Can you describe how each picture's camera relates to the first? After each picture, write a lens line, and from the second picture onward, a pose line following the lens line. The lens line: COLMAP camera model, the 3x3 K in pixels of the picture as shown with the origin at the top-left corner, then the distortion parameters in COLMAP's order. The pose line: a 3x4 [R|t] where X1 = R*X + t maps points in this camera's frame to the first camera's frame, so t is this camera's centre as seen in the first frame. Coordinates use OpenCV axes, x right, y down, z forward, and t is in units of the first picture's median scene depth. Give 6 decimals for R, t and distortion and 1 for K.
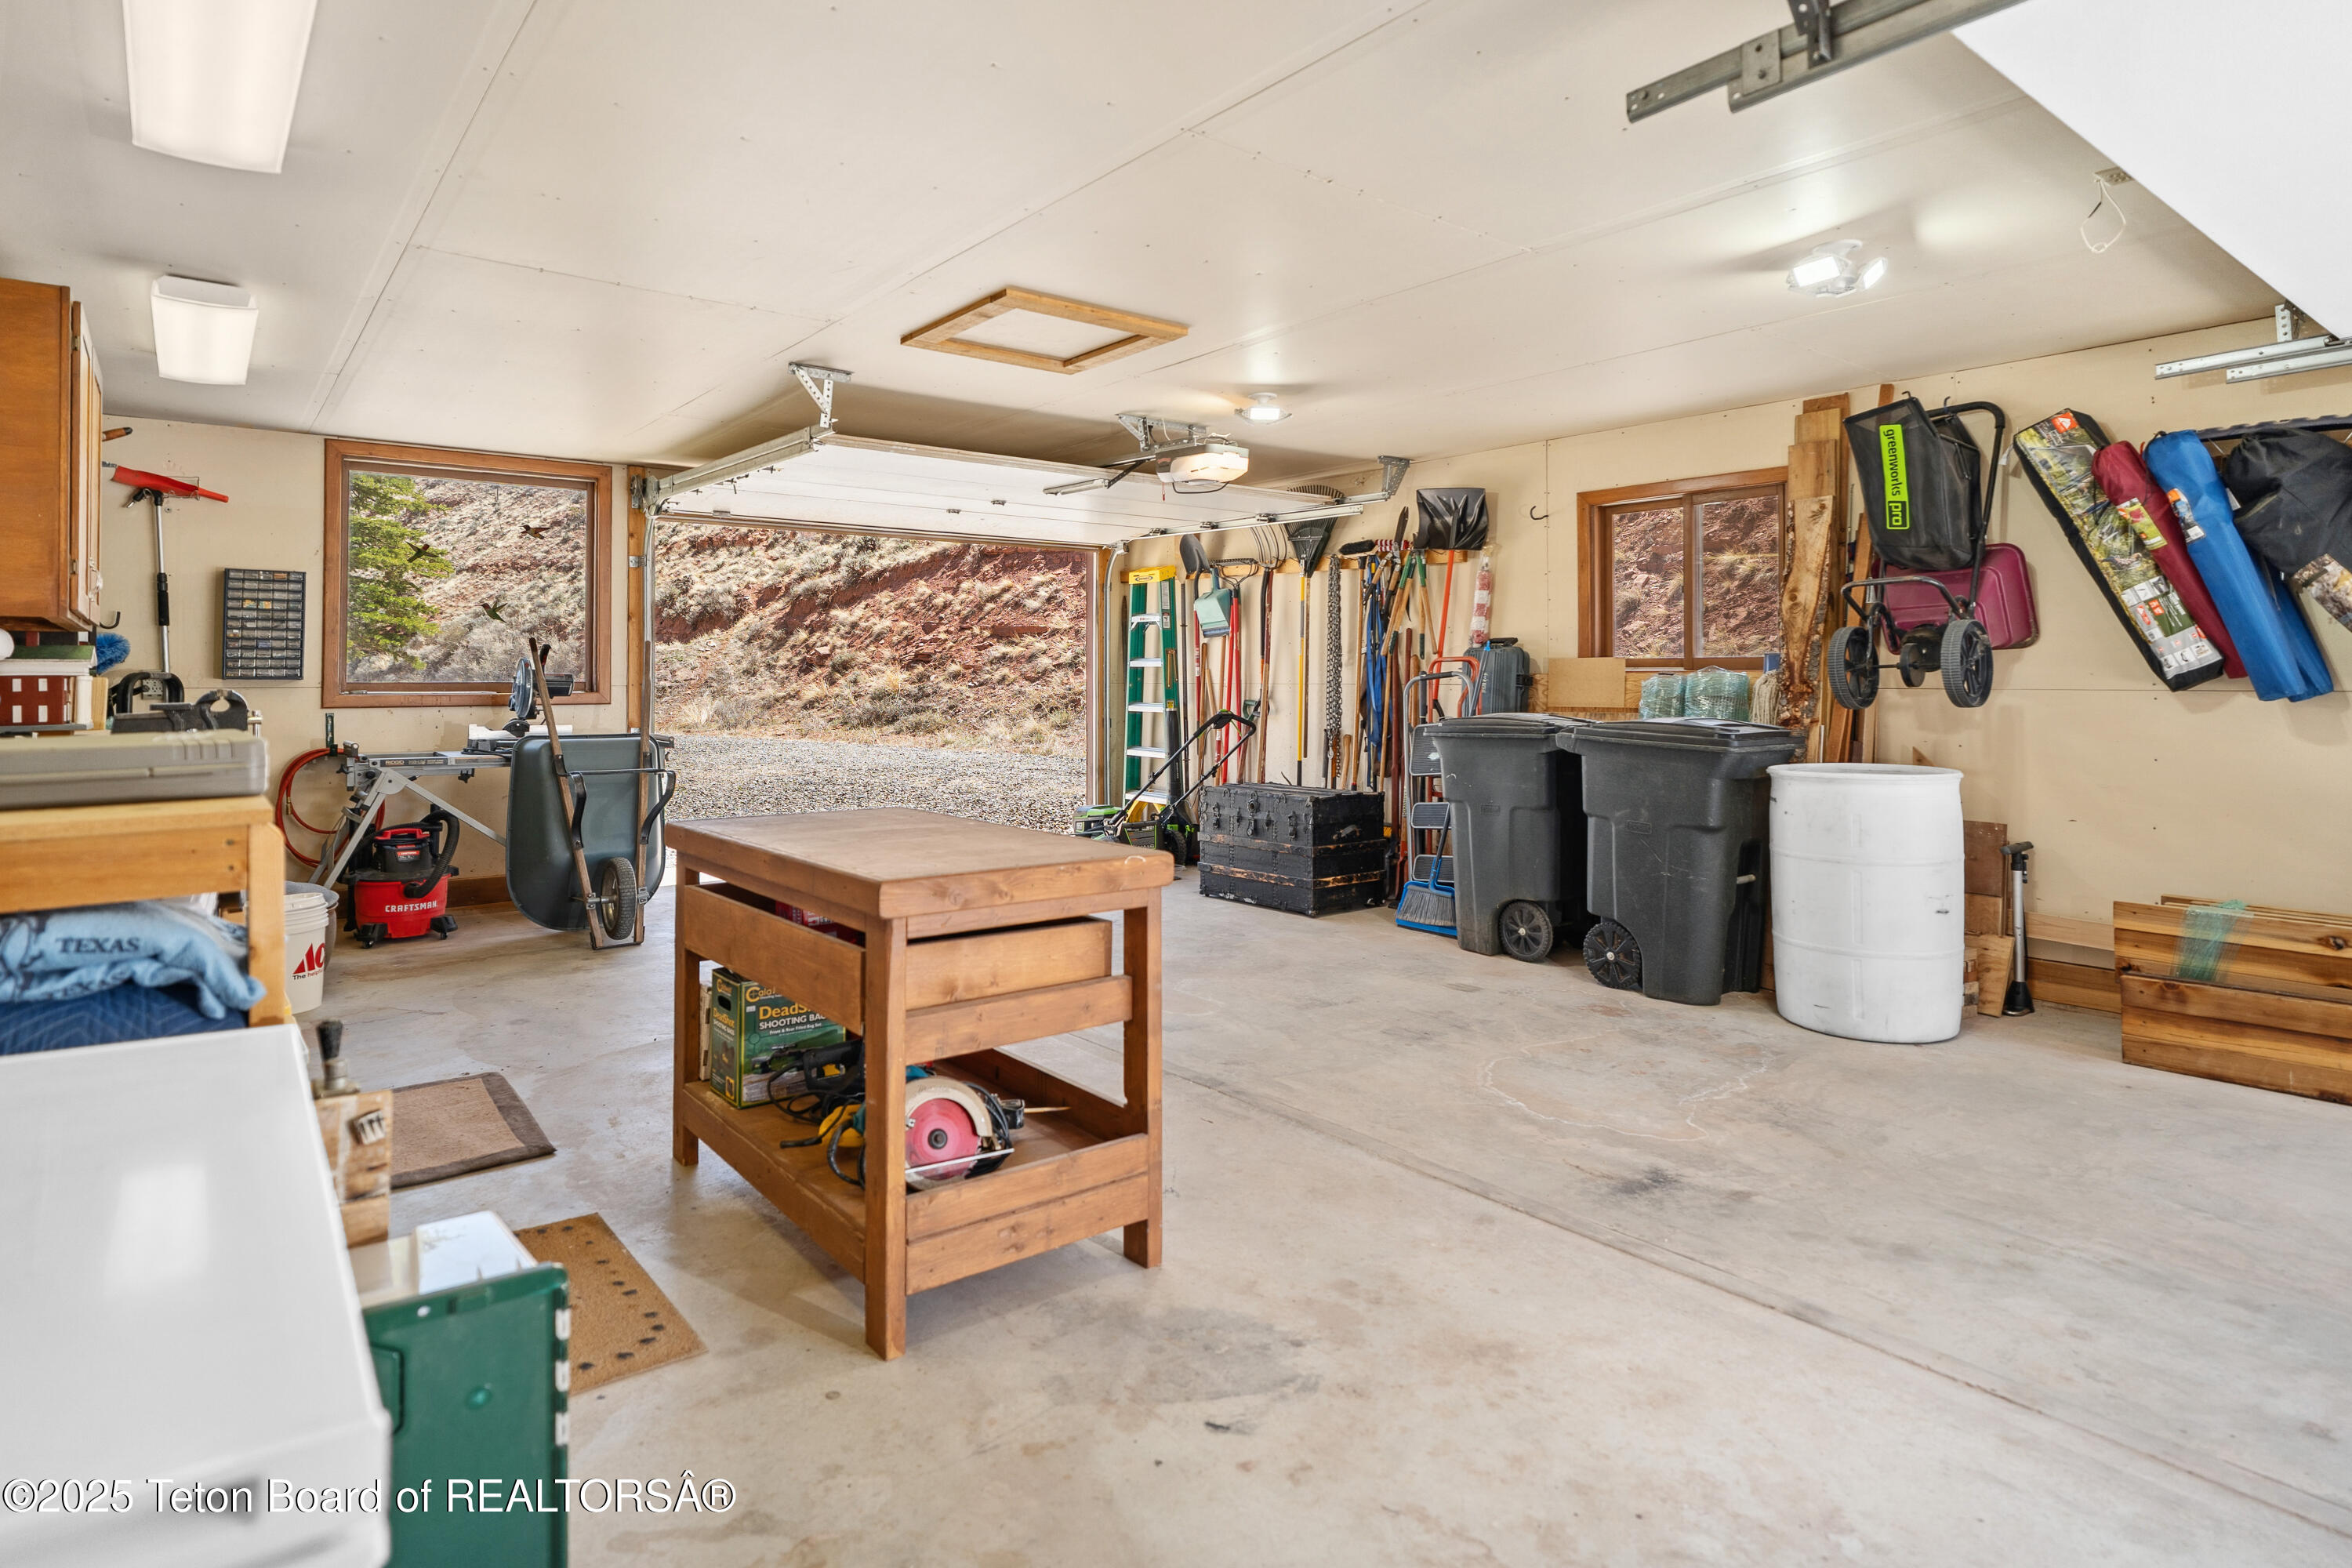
lens RADIAL K [[1284.3, 0, 1186.3], [0, 1284.3, 679.1], [0, 0, 1]] dist [-0.002536, -0.000277]
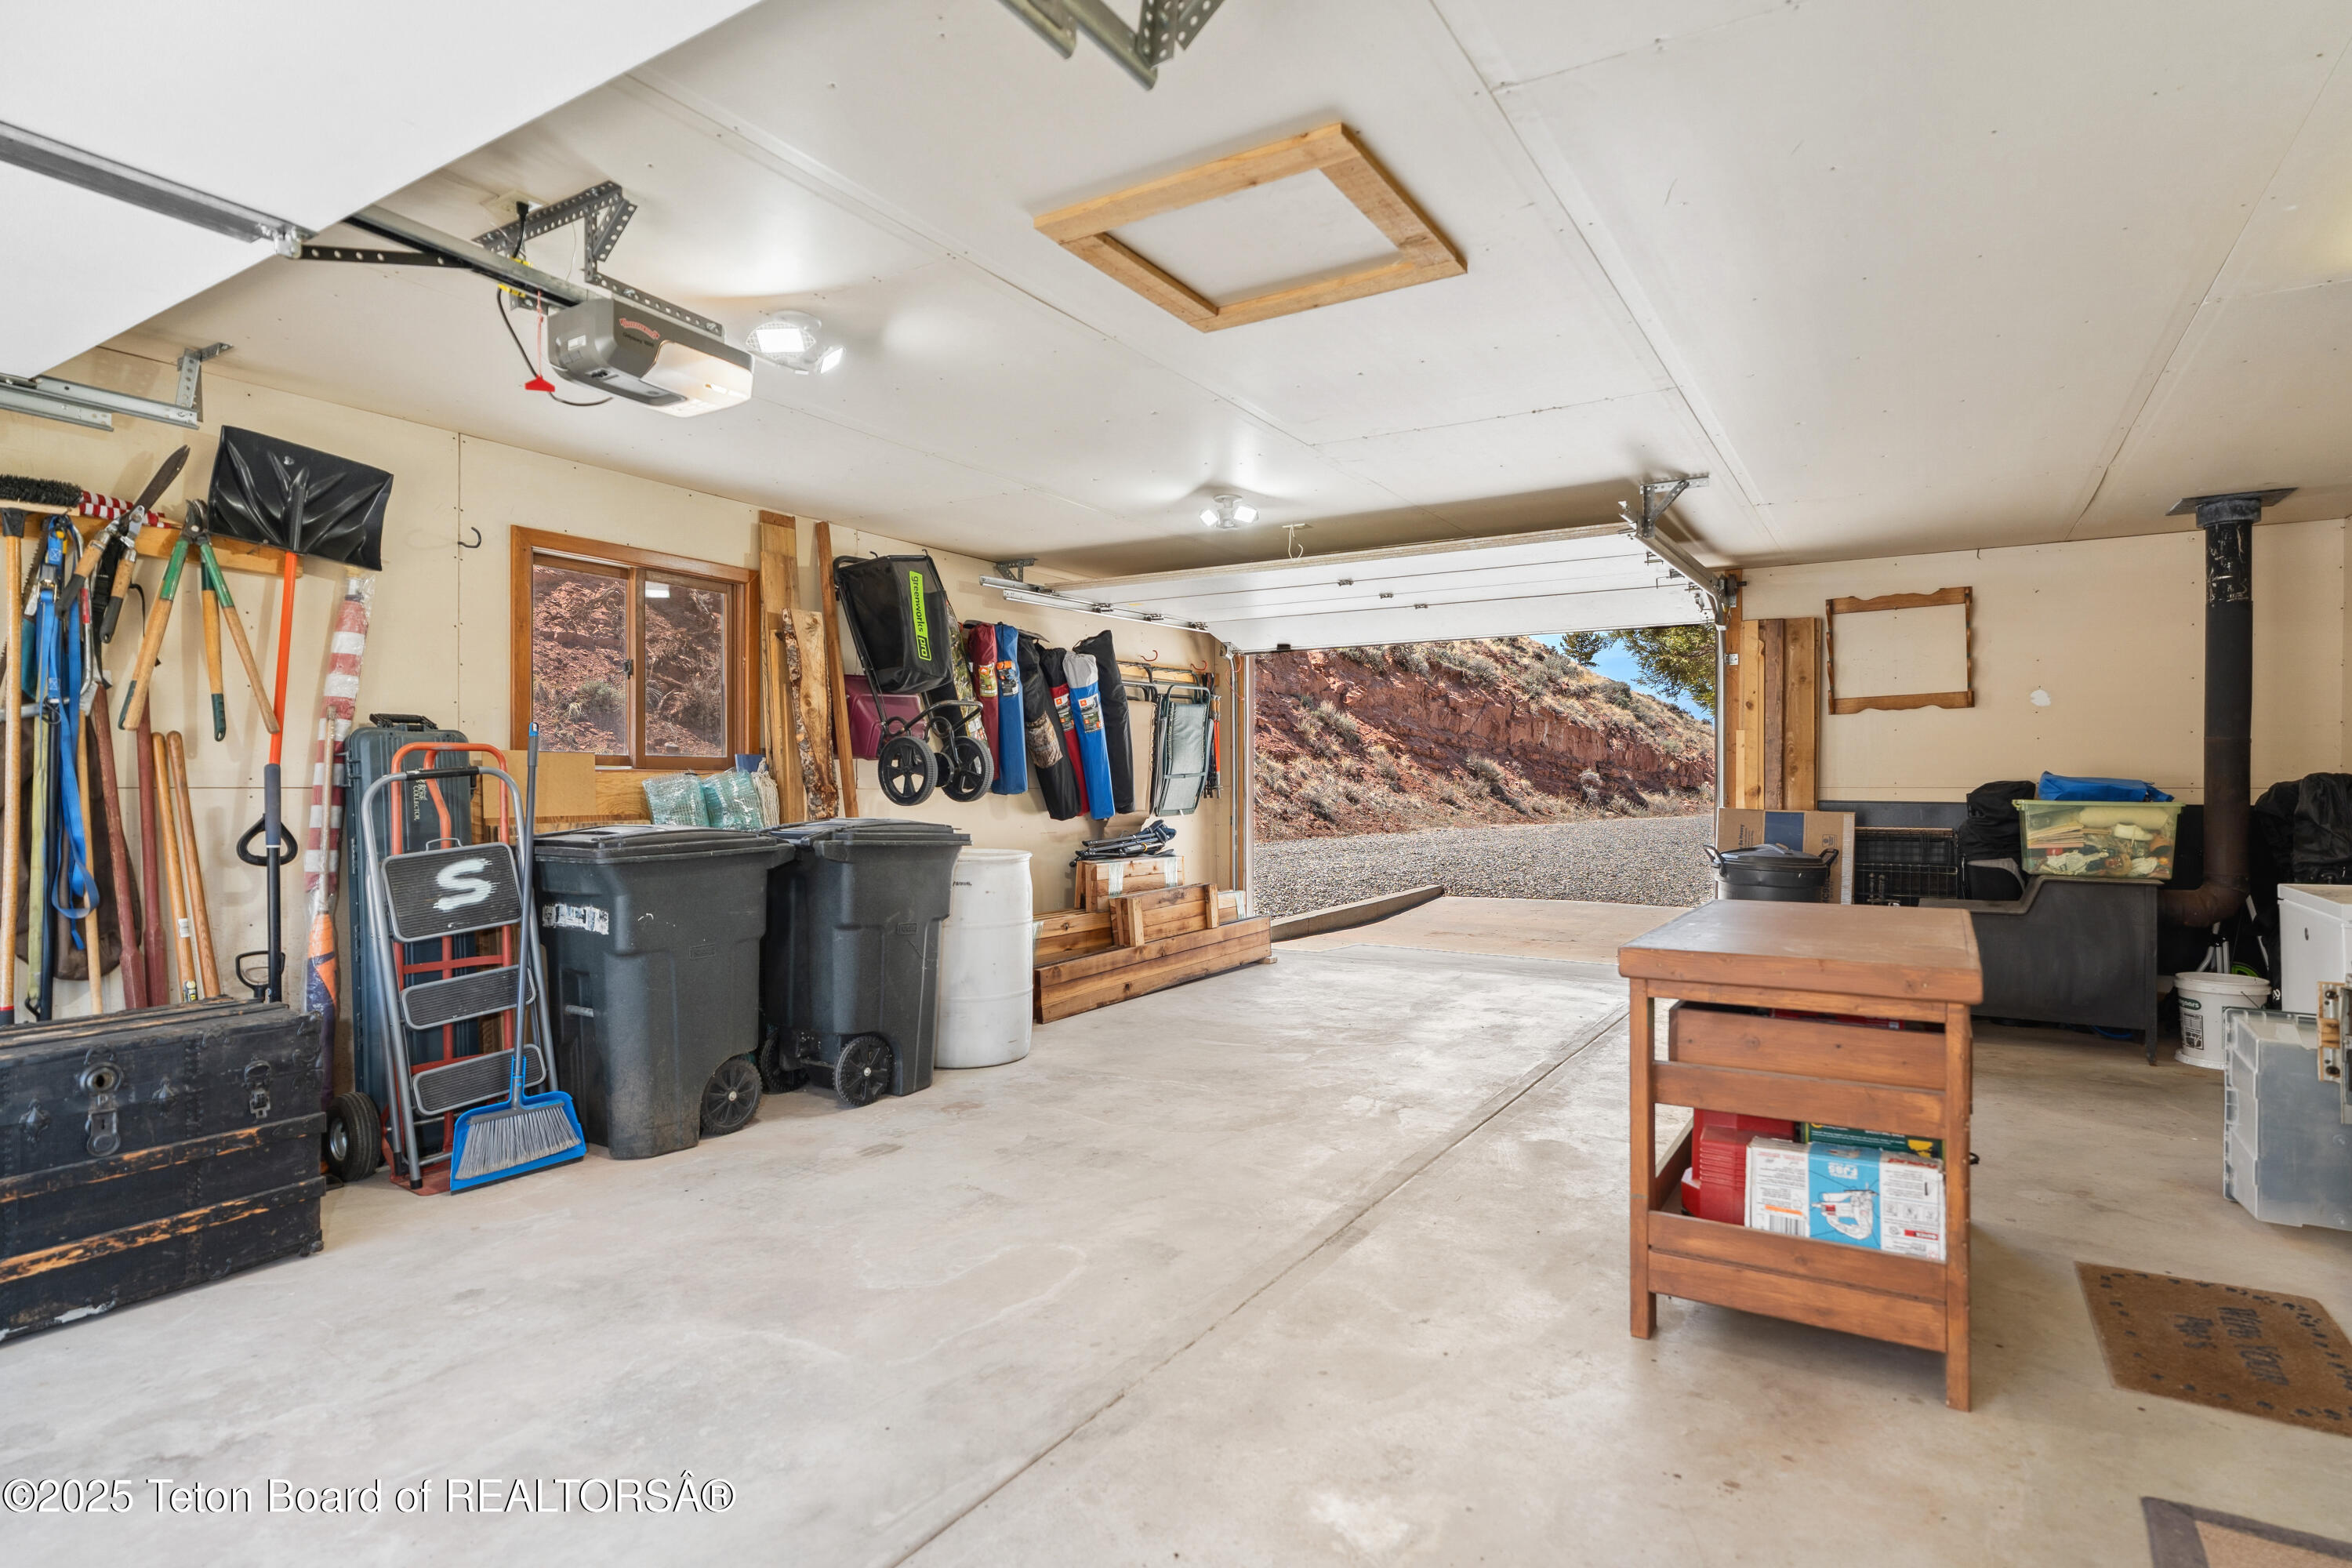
lens RADIAL K [[1218.5, 0, 1176.0], [0, 1218.5, 784.0], [0, 0, 1]] dist [0.000345, 0.000787]
pose [[-0.343206, -0.000215, 0.939260, -0.548455], [-0.001002, 0.999999, -0.000137, 0.003039], [-0.939259, -0.000988, -0.343206, 1.014126]]
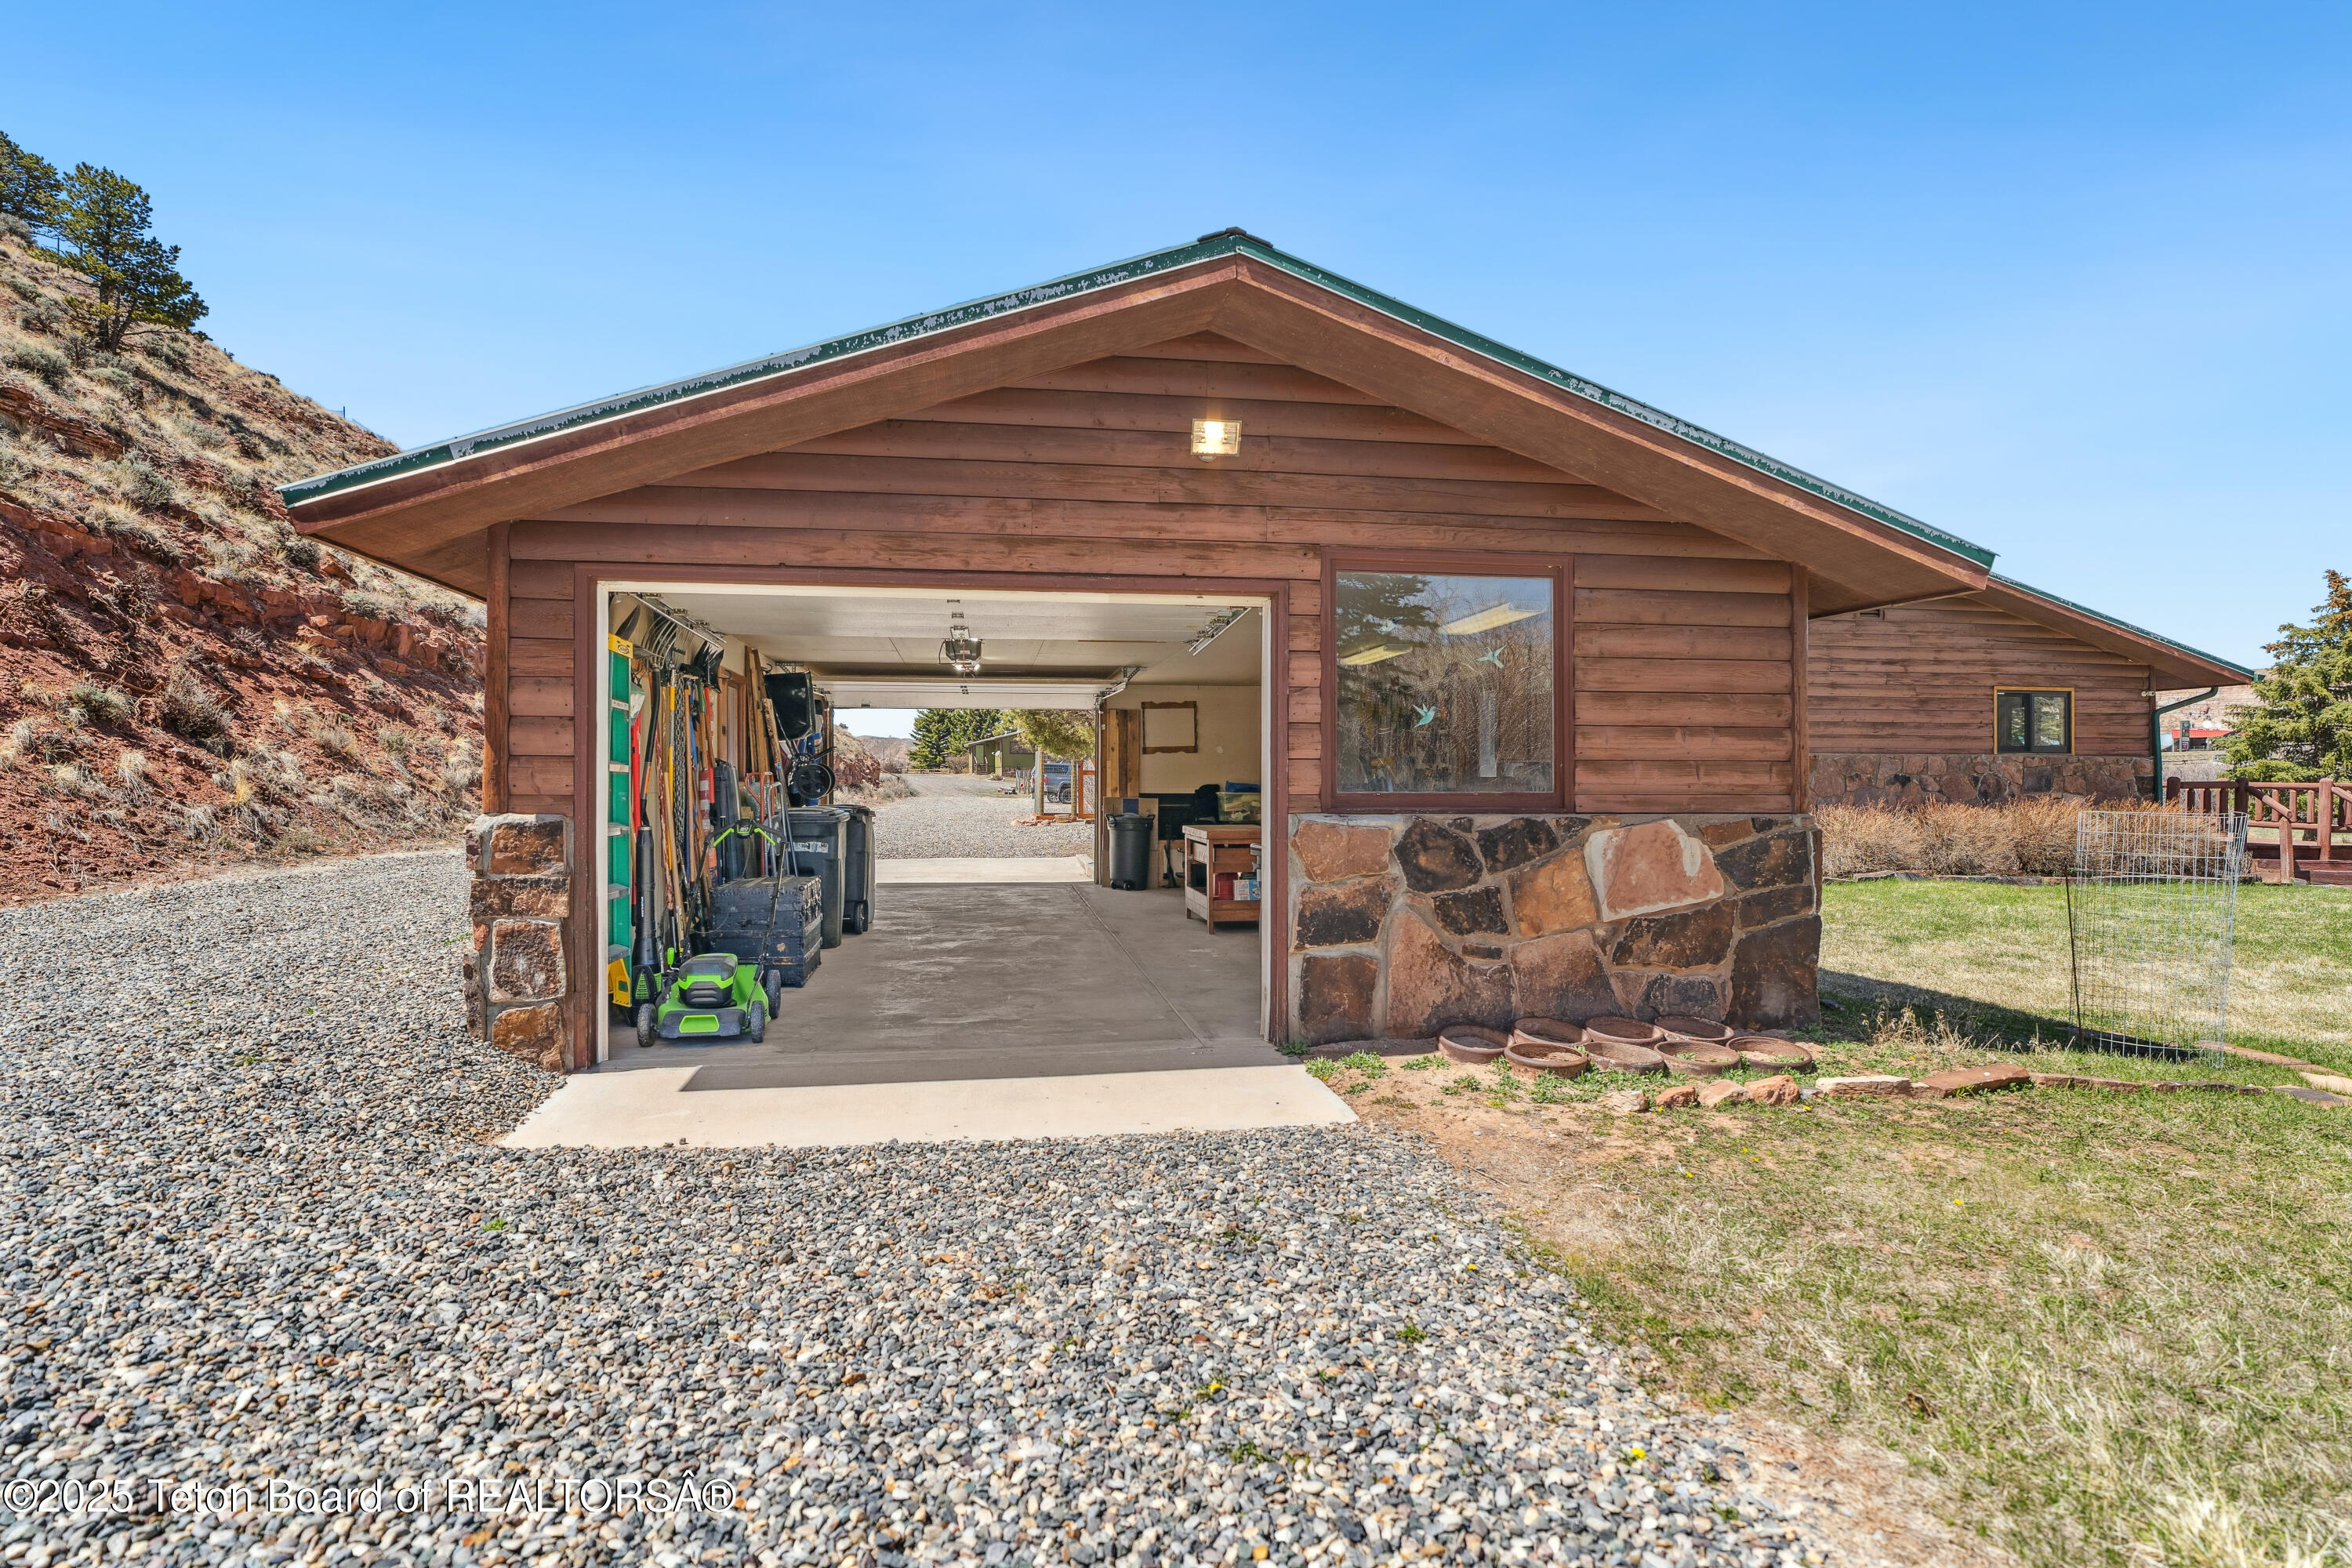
lens RADIAL K [[1218.5, 0, 1176.0], [0, 1218.5, 784.0], [0, 0, 1]] dist [0.000345, 0.000787]
pose [[-0.873663, 0.001327, 0.486530, -0.721482], [0.001349, 0.999999, -0.000306, 0.001633], [-0.486530, 0.000389, -0.873664, 1.506028]]
